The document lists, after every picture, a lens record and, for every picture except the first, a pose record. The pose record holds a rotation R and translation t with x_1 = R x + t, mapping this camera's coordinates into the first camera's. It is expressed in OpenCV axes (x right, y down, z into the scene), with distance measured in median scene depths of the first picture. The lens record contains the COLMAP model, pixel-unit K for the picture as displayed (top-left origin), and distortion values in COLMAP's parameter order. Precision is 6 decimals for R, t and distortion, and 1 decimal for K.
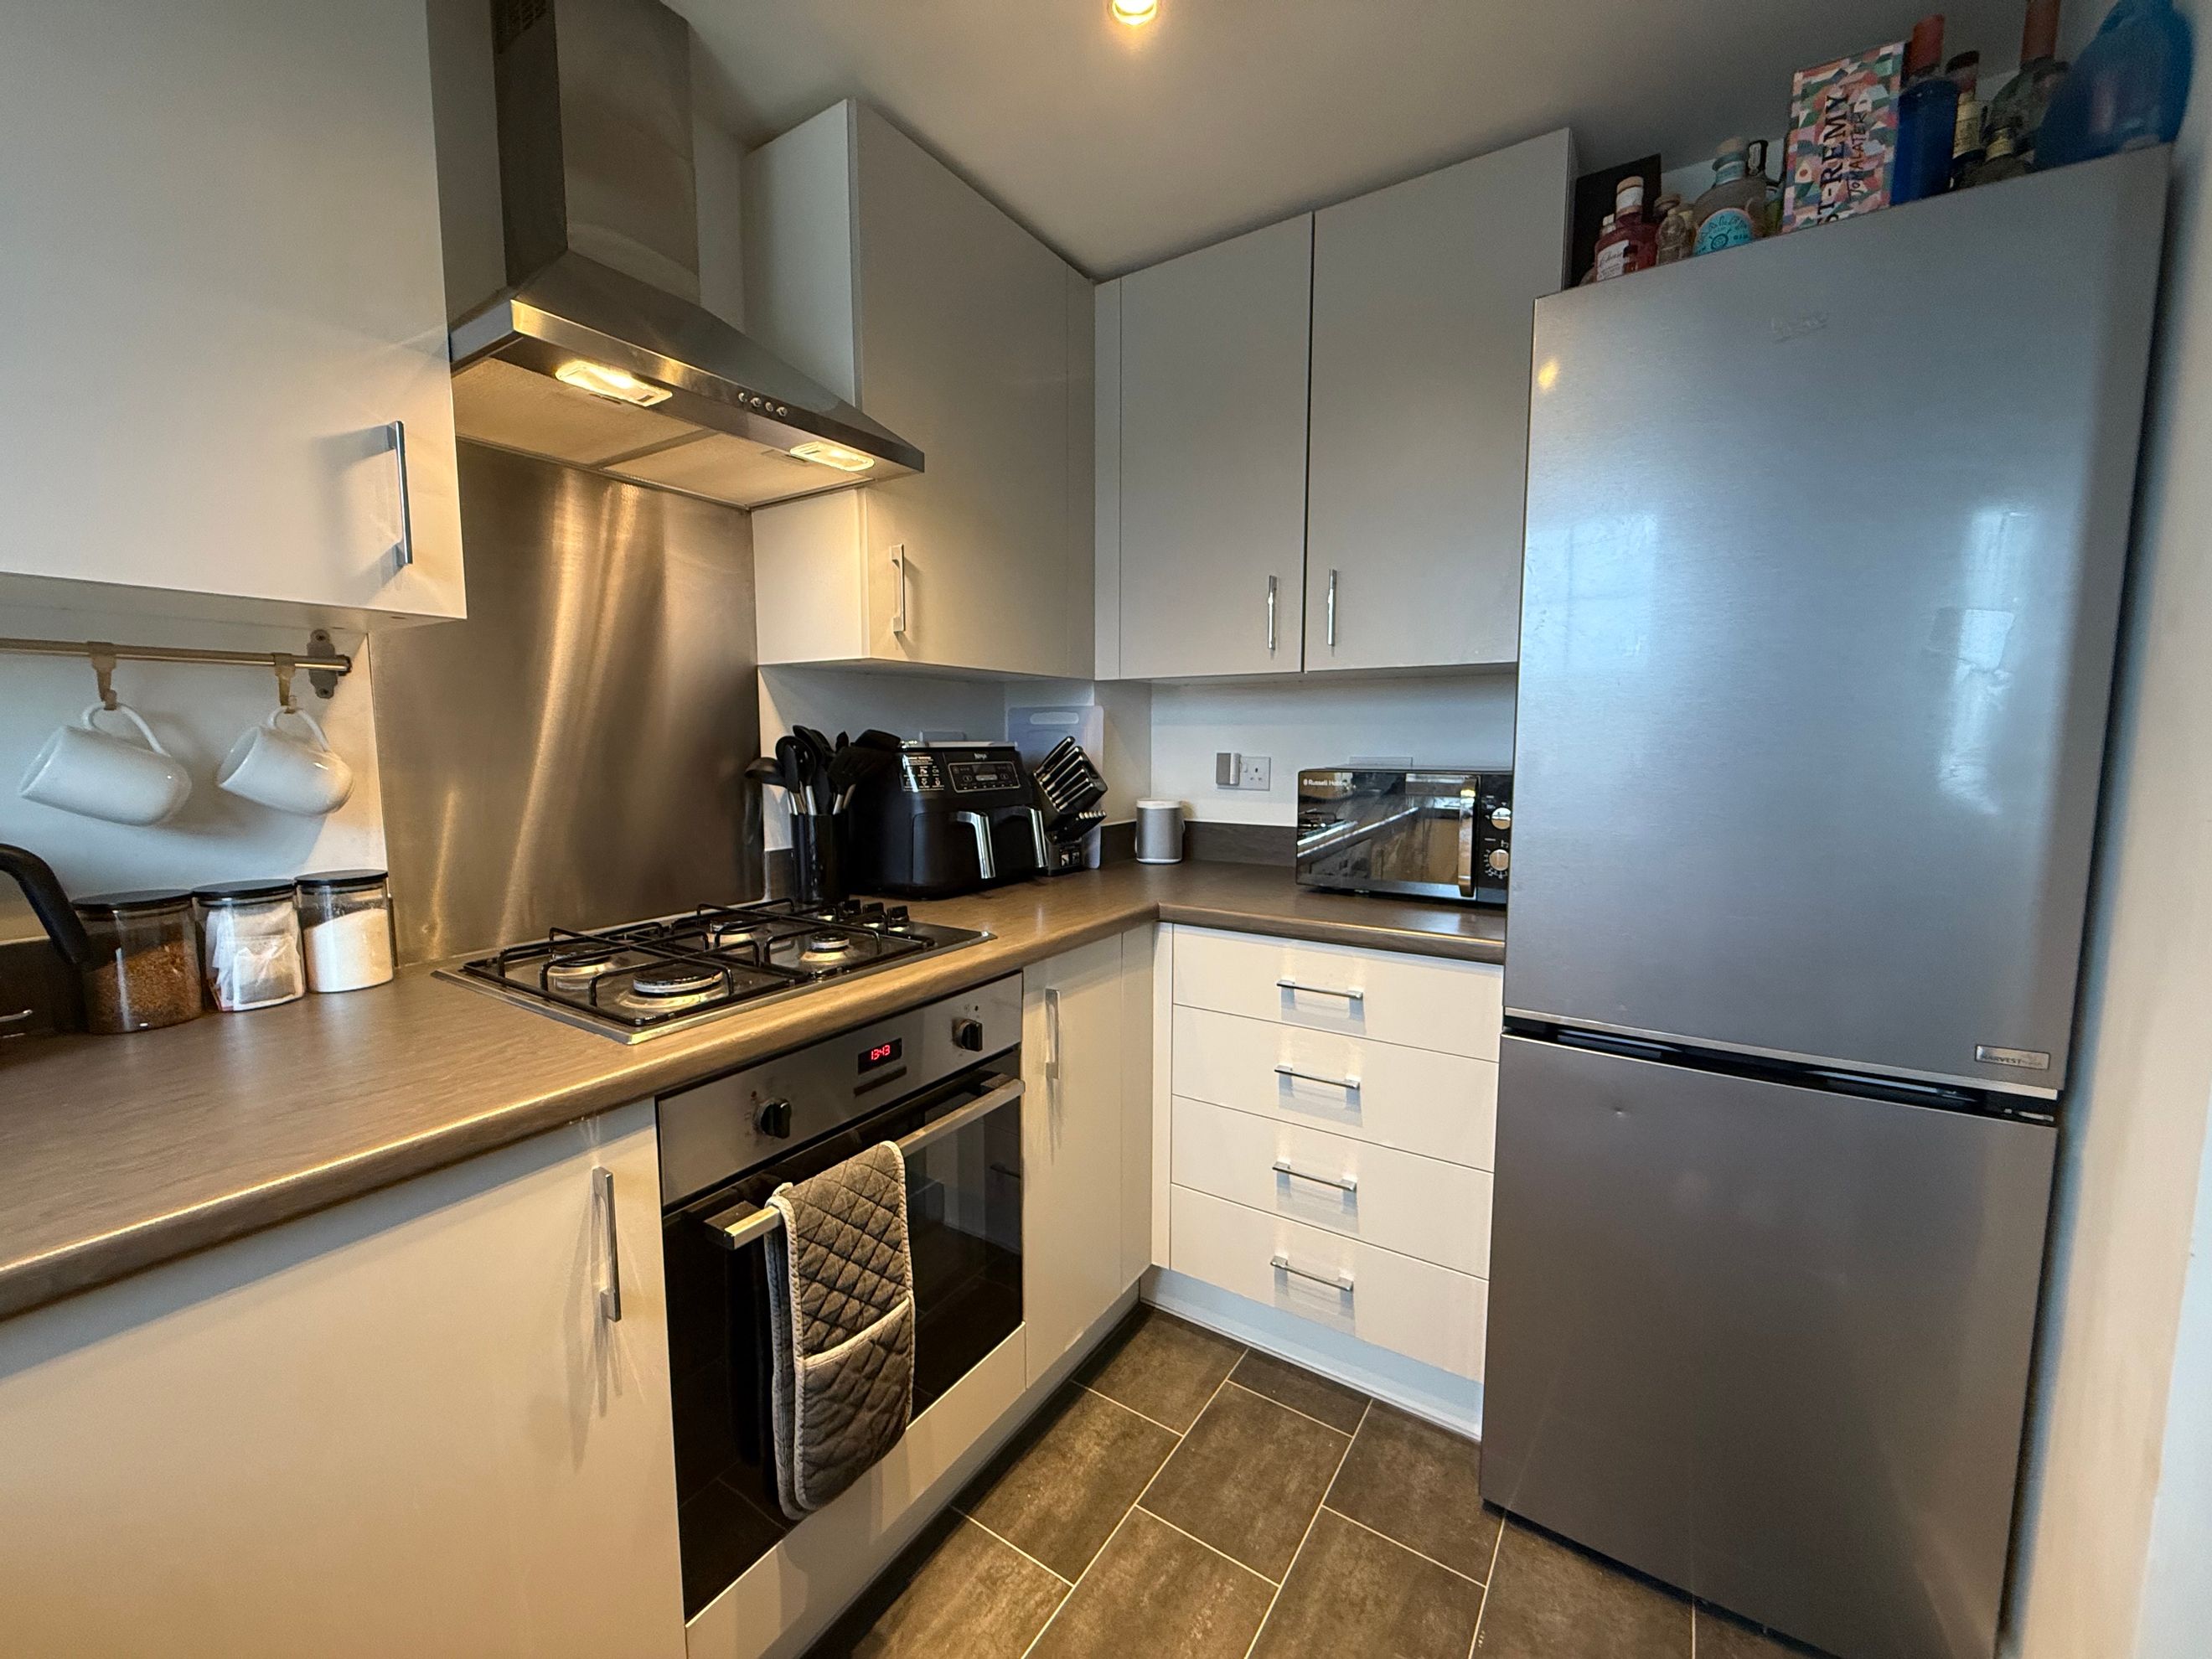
lens RADIAL K [[892.6, 0, 1106.0], [0, 892.6, 829.5], [0, 0, 1]] dist [-0.000134, -0.000162]
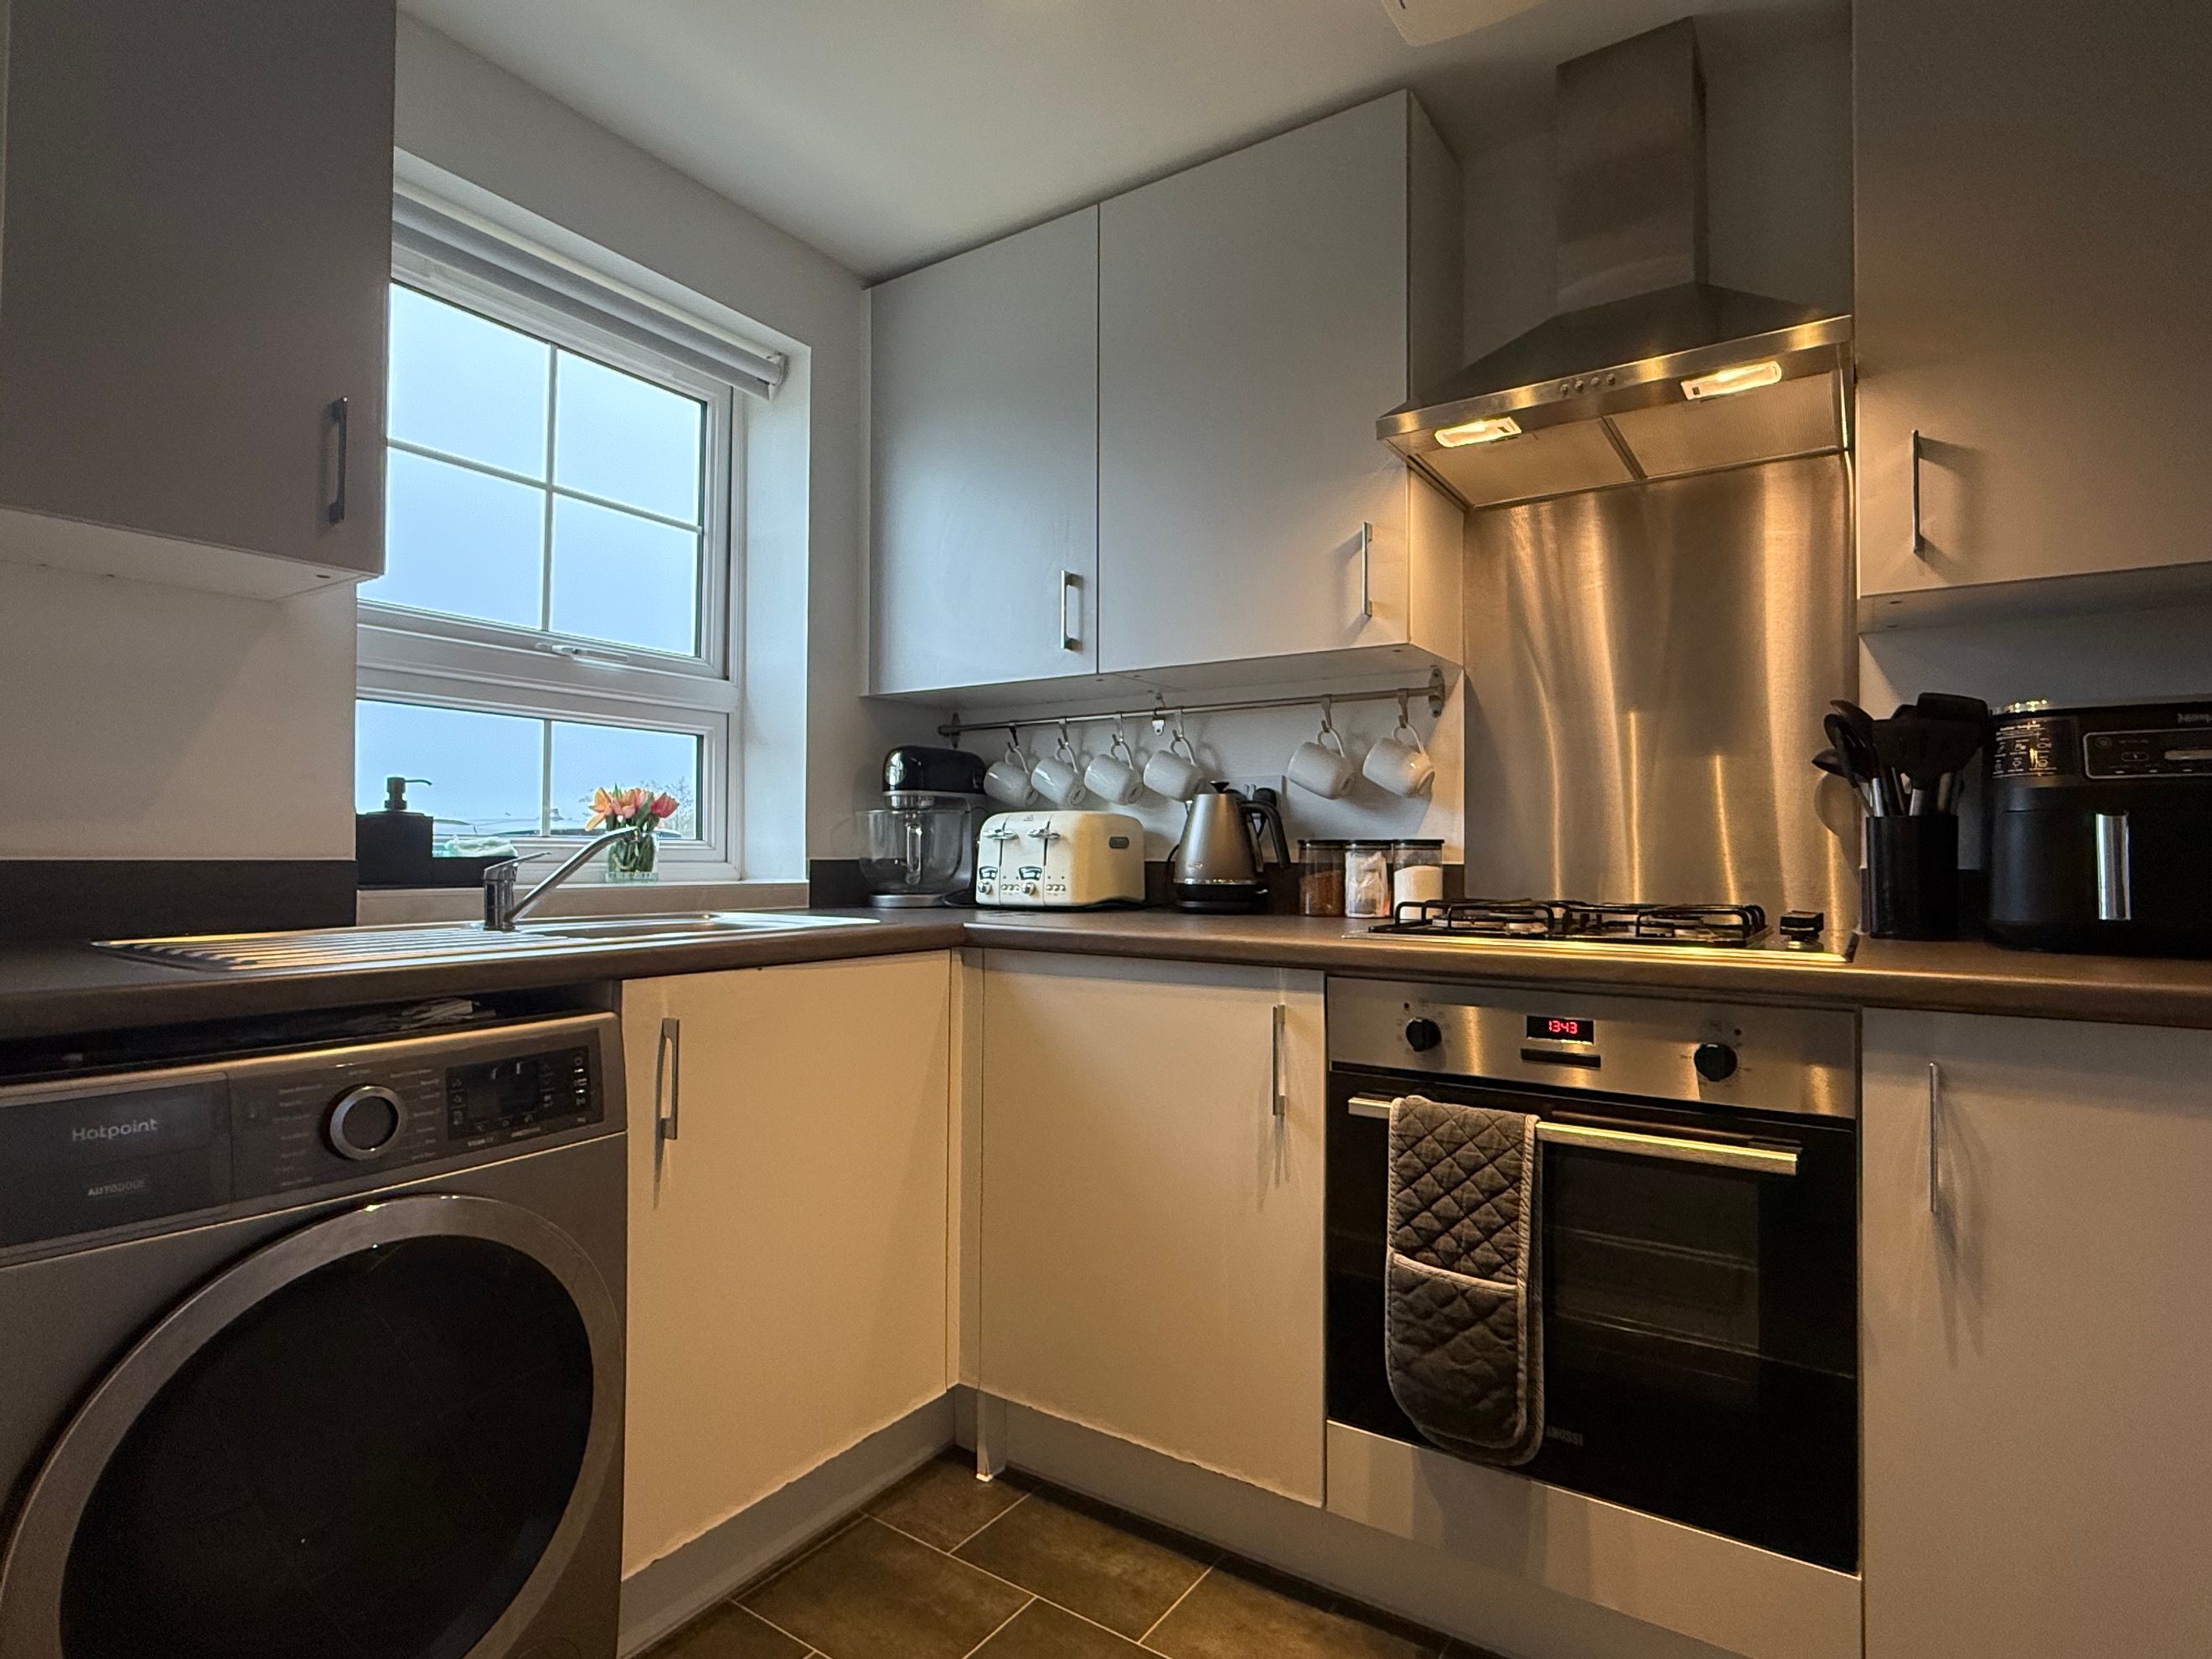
lens RADIAL K [[1143.4, 0, 1106.0], [0, 1143.4, 829.5], [0, 0, 1]] dist [-0.001473, -0.000130]
pose [[-0.016190, -0.020039, -0.999668, 1.039659], [-0.106527, 0.994143, -0.018203, 0.130923], [0.994178, 0.106197, -0.018230, 0.584275]]
